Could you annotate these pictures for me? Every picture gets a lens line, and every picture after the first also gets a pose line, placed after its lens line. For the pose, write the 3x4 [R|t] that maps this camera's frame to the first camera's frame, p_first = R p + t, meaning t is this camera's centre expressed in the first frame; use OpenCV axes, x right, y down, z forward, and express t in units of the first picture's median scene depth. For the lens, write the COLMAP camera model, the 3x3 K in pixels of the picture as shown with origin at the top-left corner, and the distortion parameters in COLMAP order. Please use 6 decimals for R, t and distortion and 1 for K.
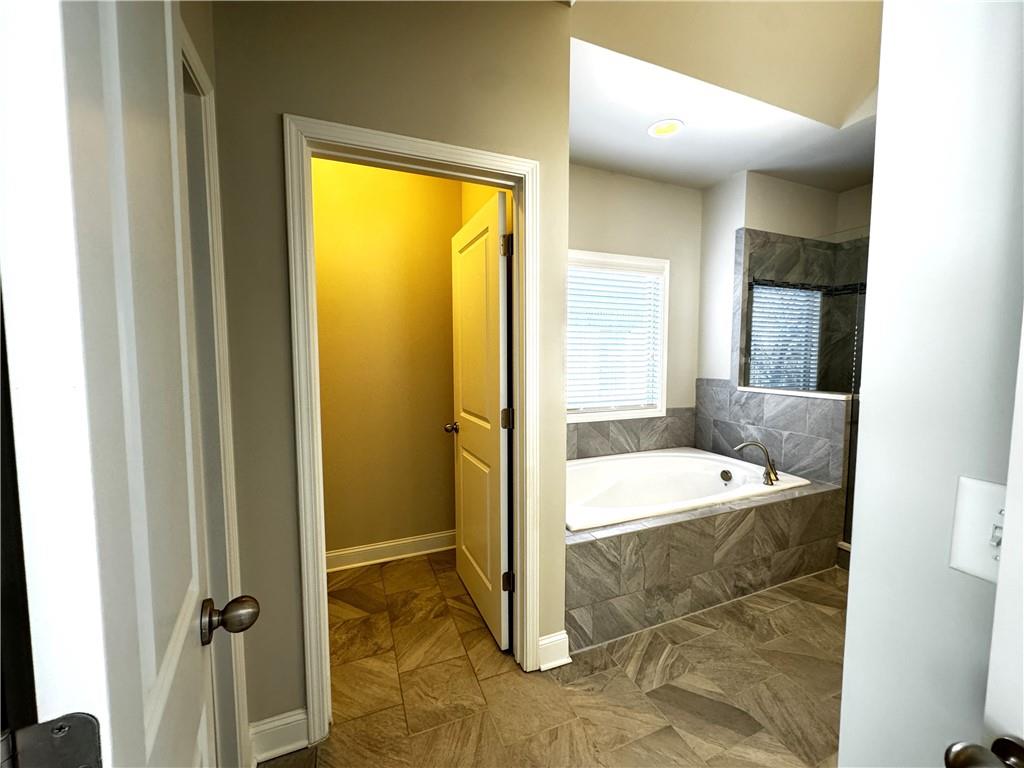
lens RADIAL K [[408.0, 0, 510.0], [0, 408.0, 383.4], [0, 0, 1]] dist [-0.000983, 0.000072]
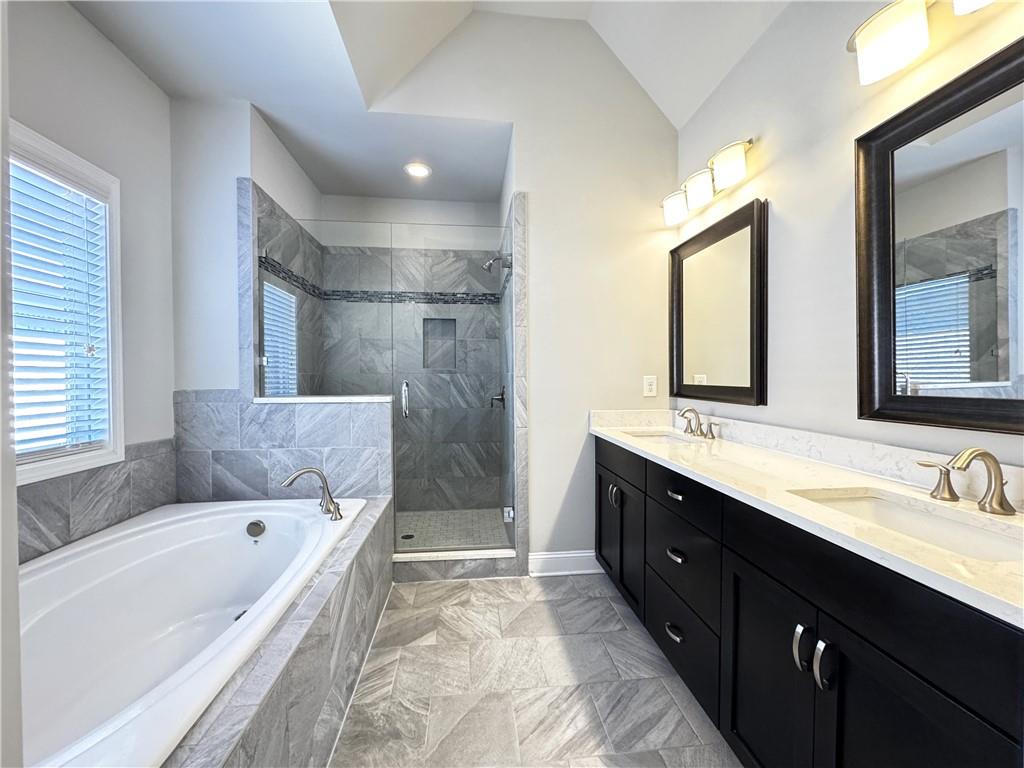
lens RADIAL K [[408.0, 0, 510.6], [0, 408.0, 383.2], [0, 0, 1]] dist [-0.000983, 0.000072]
pose [[0.278124, -0.014238, 0.960440, 0.000123], [0.073932, 0.997241, -0.006626, 0.020065], [-0.957696, 0.072850, 0.278409, 0.370052]]
